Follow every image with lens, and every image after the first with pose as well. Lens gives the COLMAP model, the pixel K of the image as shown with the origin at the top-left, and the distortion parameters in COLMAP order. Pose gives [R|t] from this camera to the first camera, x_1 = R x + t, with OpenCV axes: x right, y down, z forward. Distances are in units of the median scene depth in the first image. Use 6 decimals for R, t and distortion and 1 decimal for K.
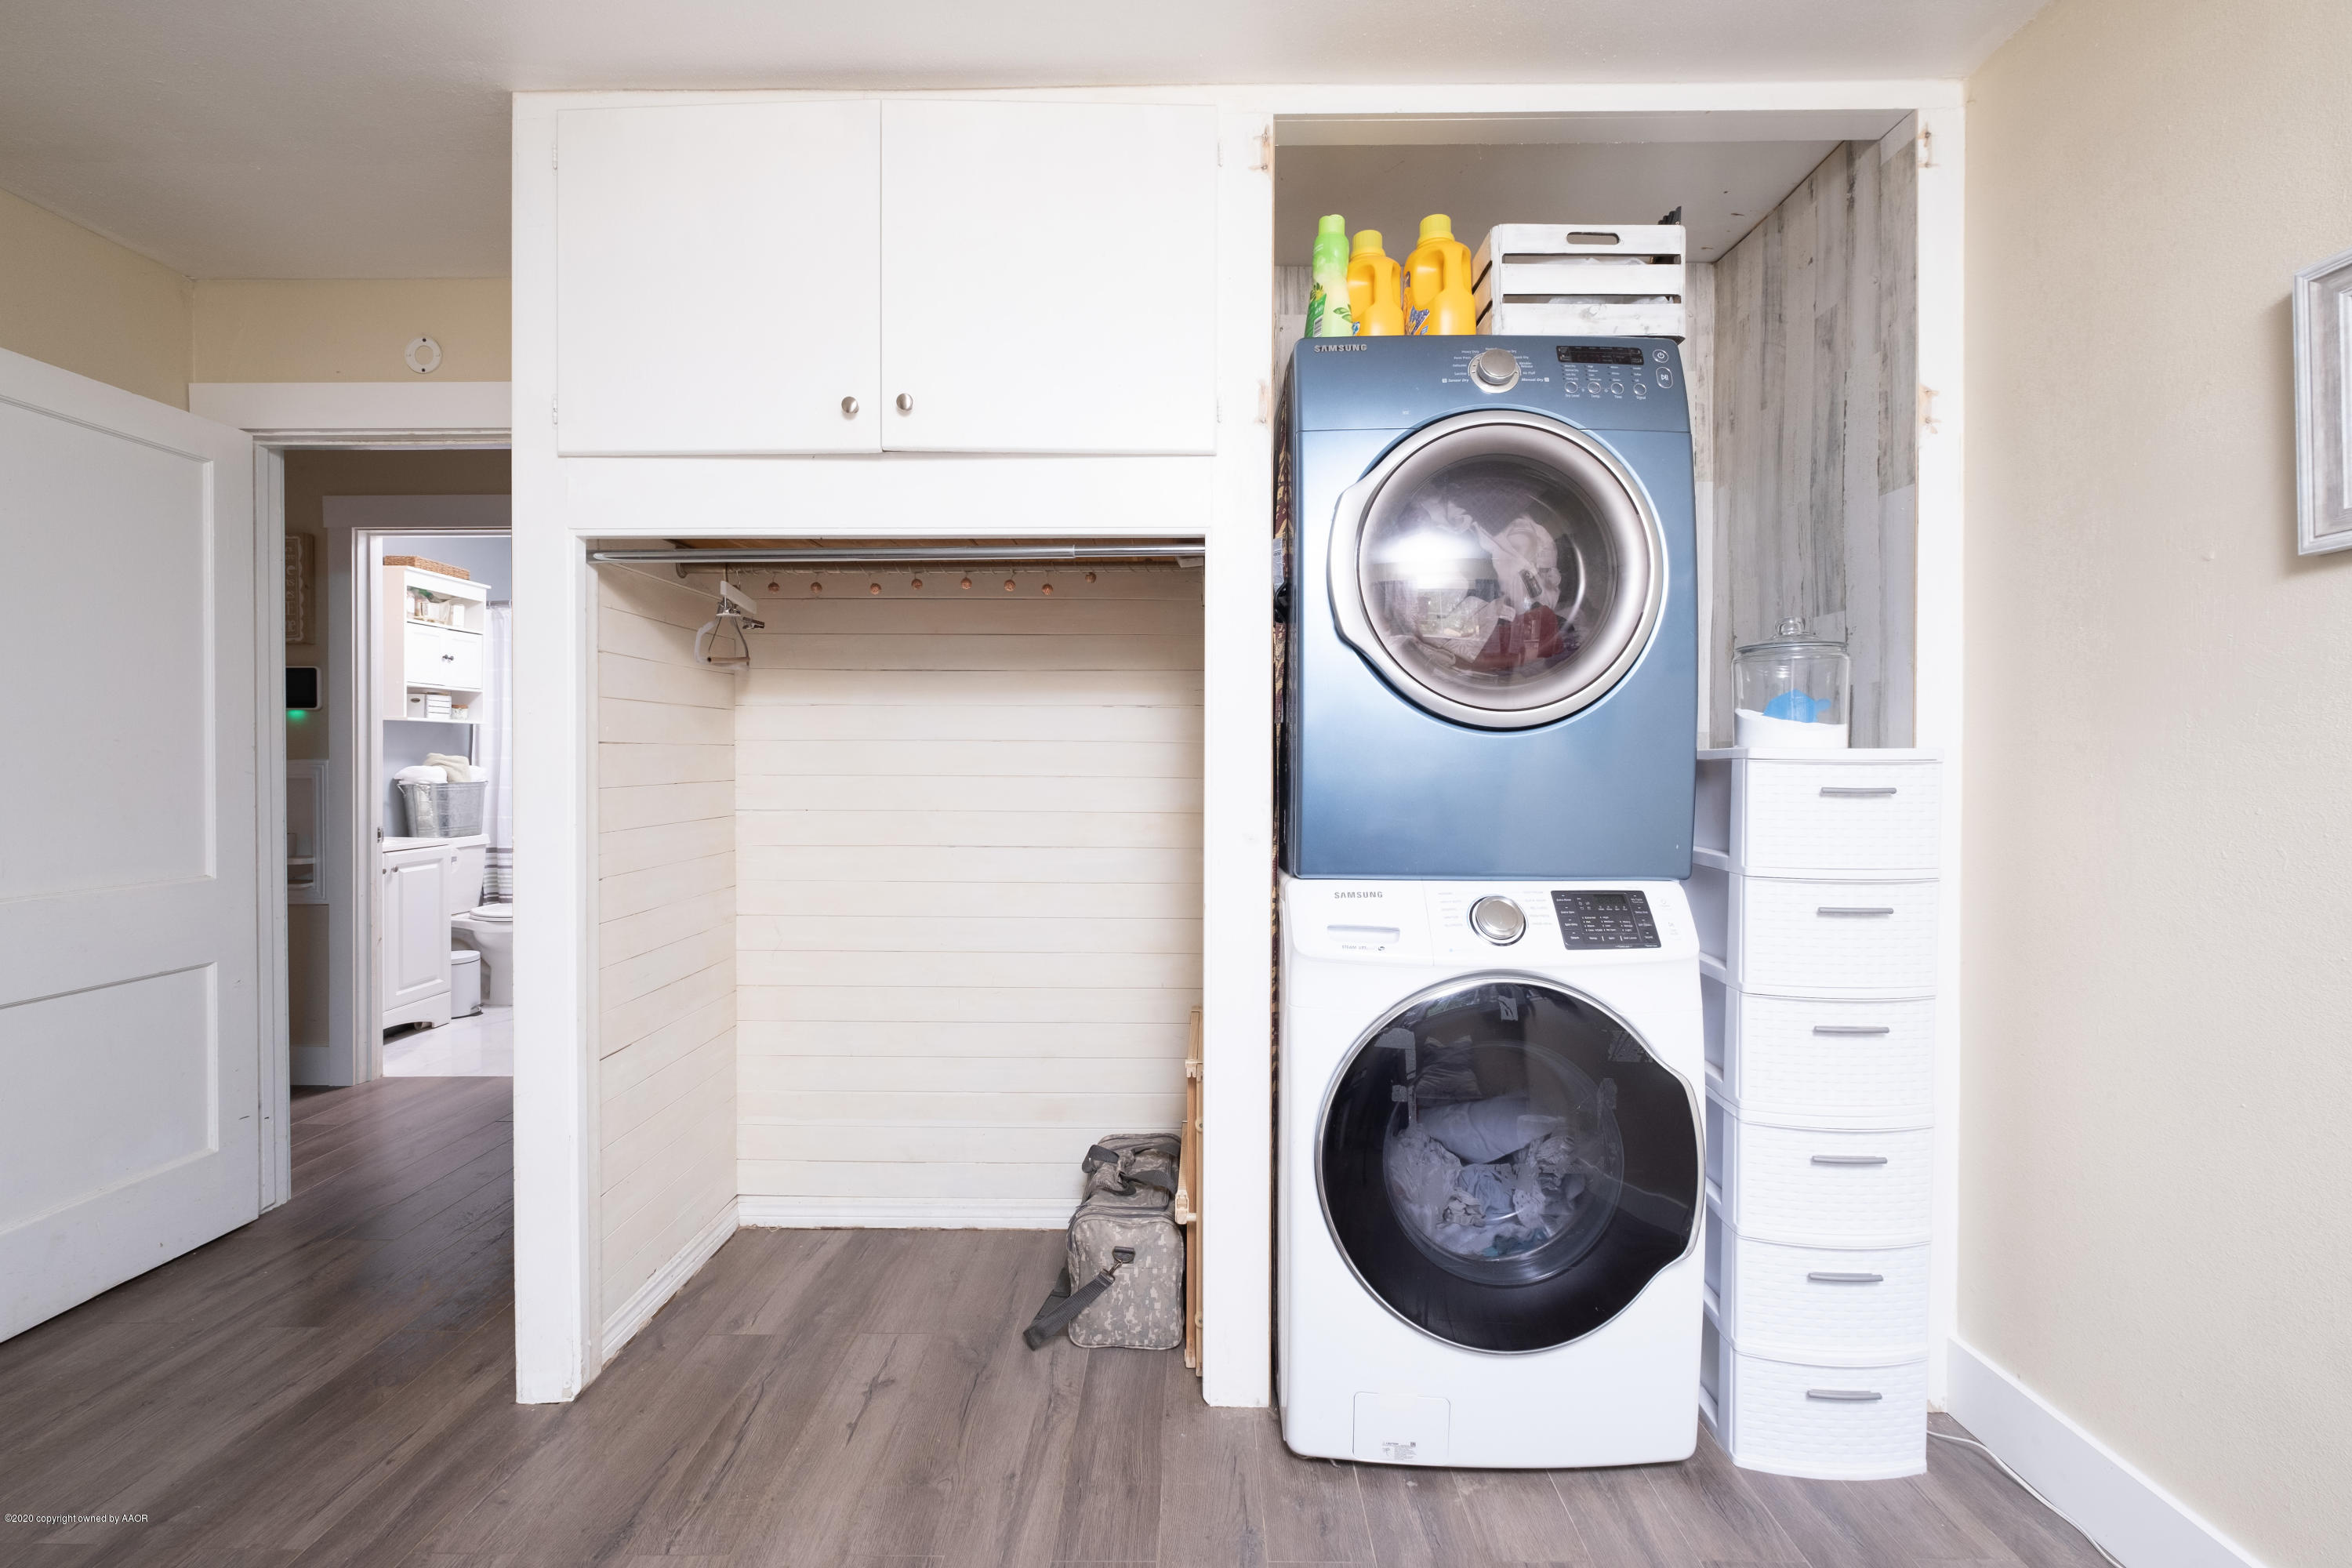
lens RADIAL K [[1022.0, 0, 1176.0], [0, 1022.0, 784.0], [0, 0, 1]] dist [0.002129, 0.000309]
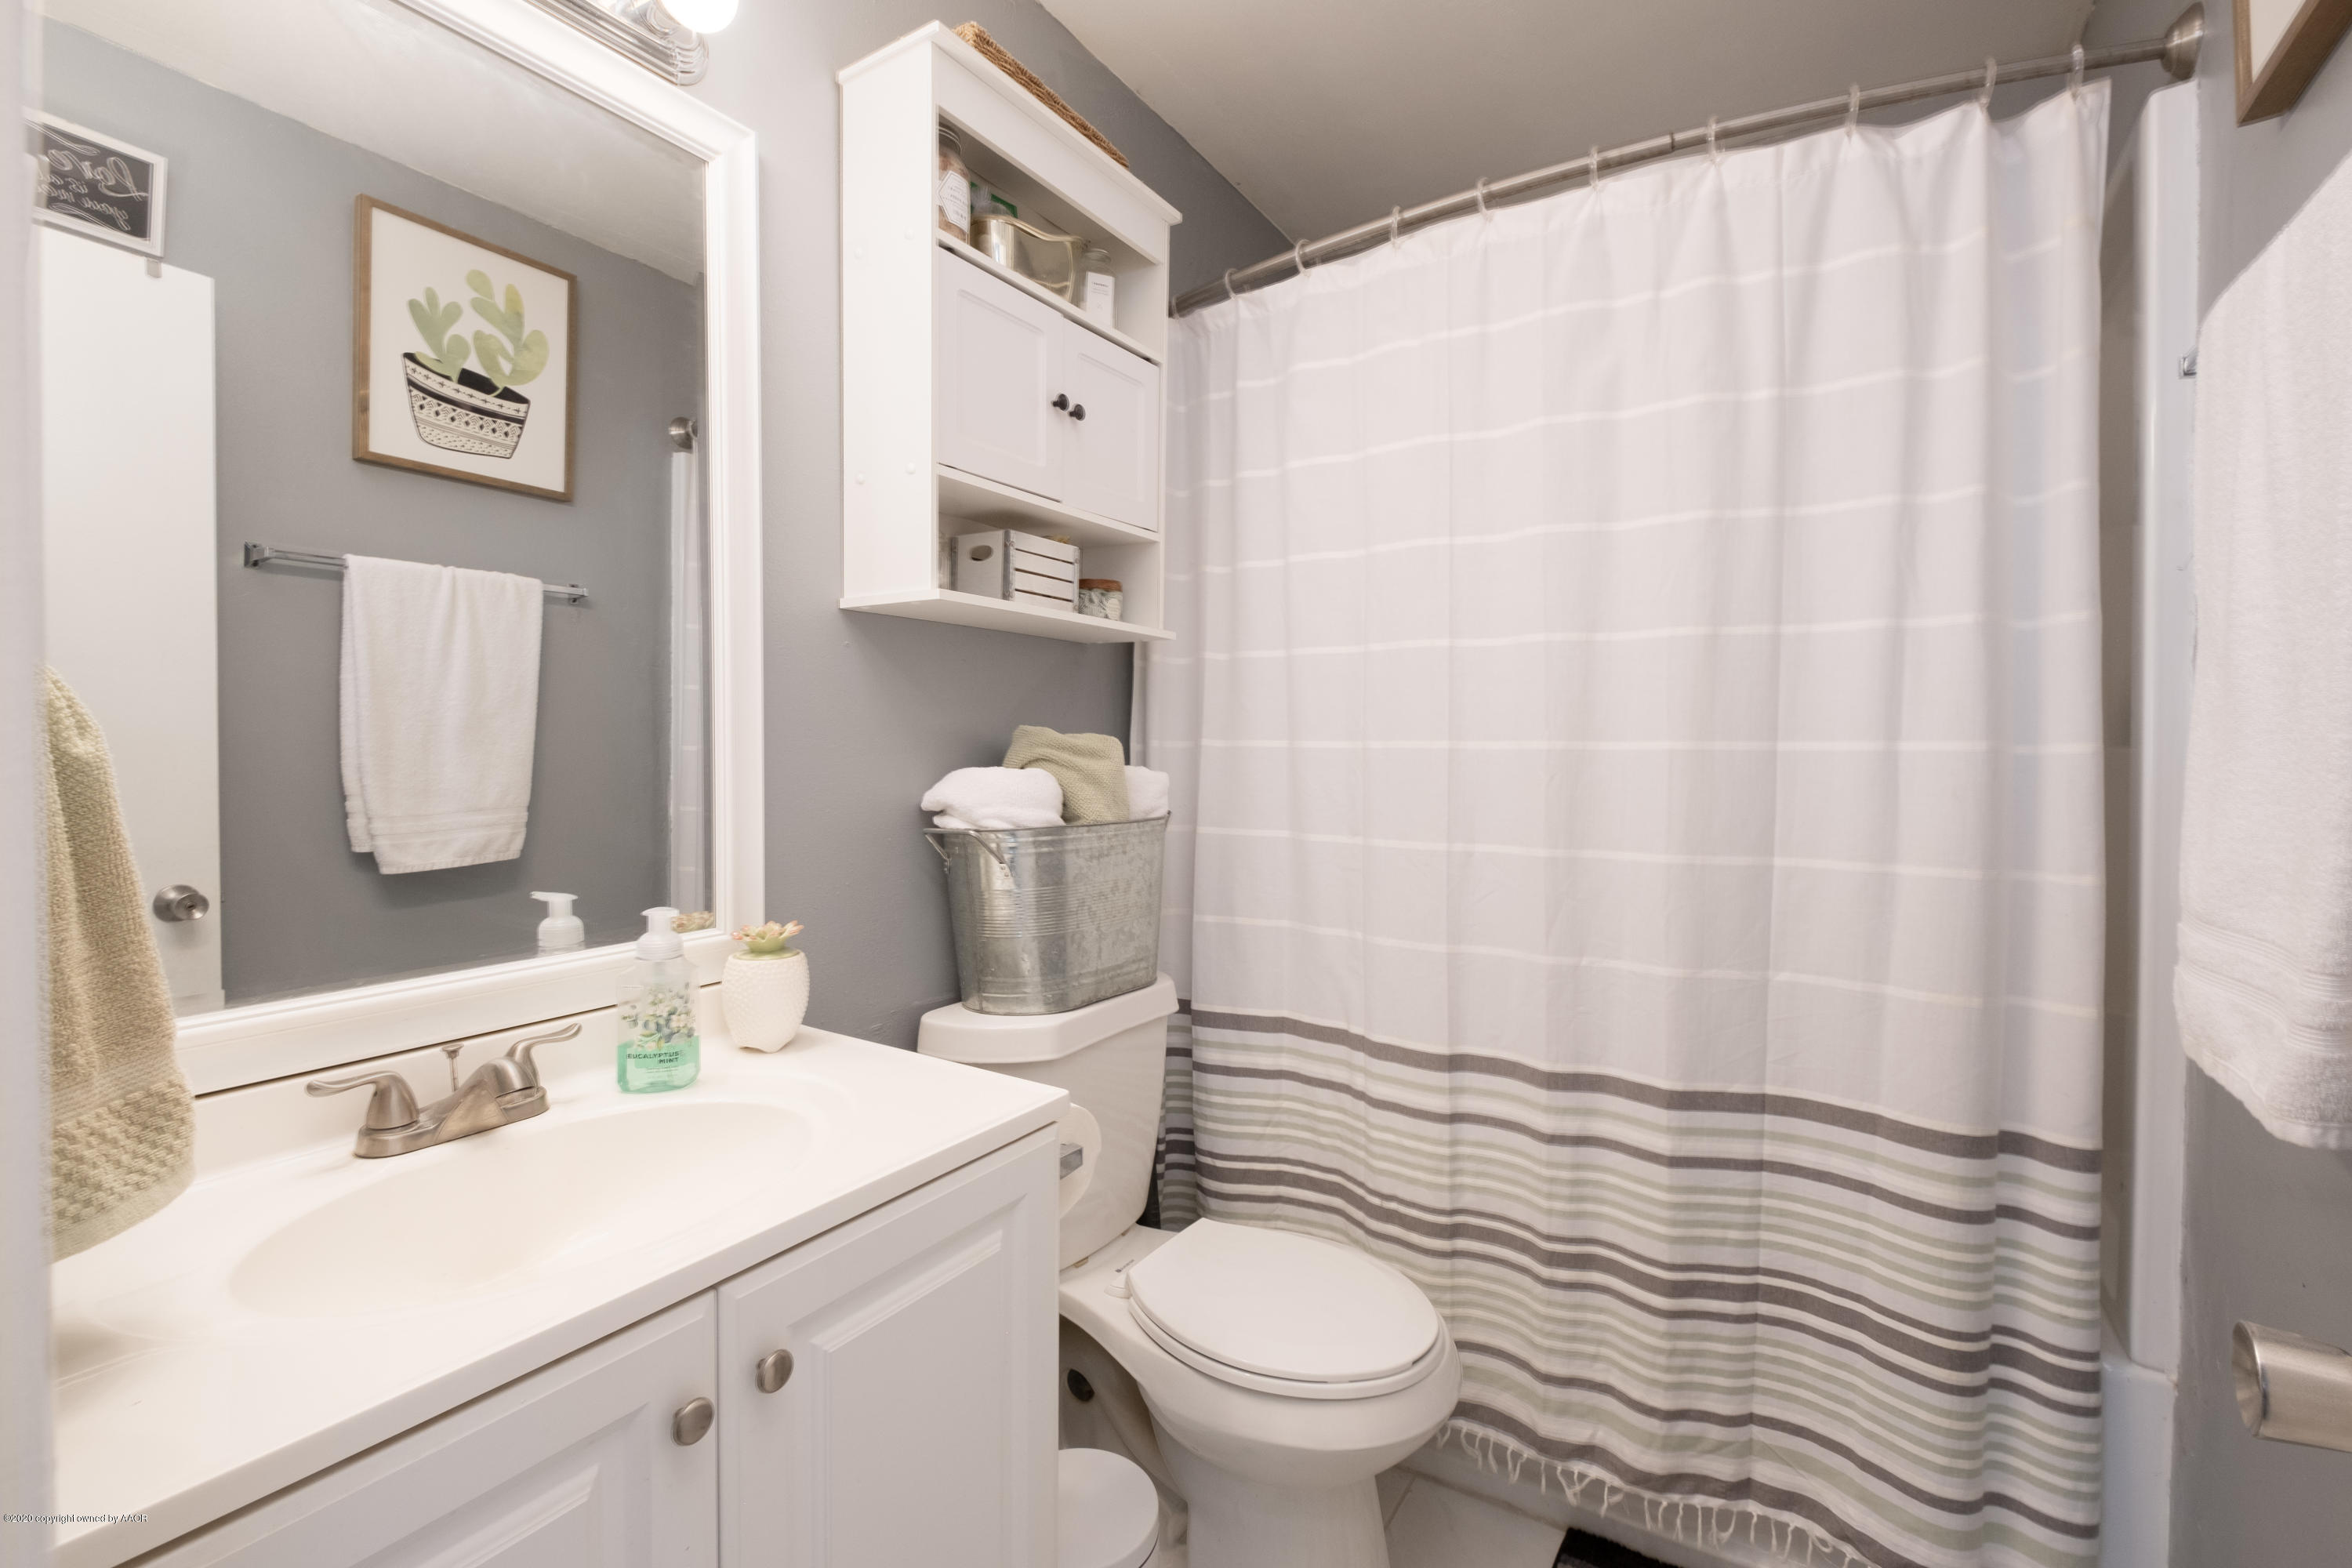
lens RADIAL K [[1022.0, 0, 1176.0], [0, 1022.0, 784.0], [0, 0, 1]] dist [0.002129, 0.000309]
pose [[0.846894, 0.000894, -0.531761, -0.526562], [0.003244, 0.999971, 0.006847, -0.015066], [0.531752, -0.007524, 0.846867, 0.765519]]
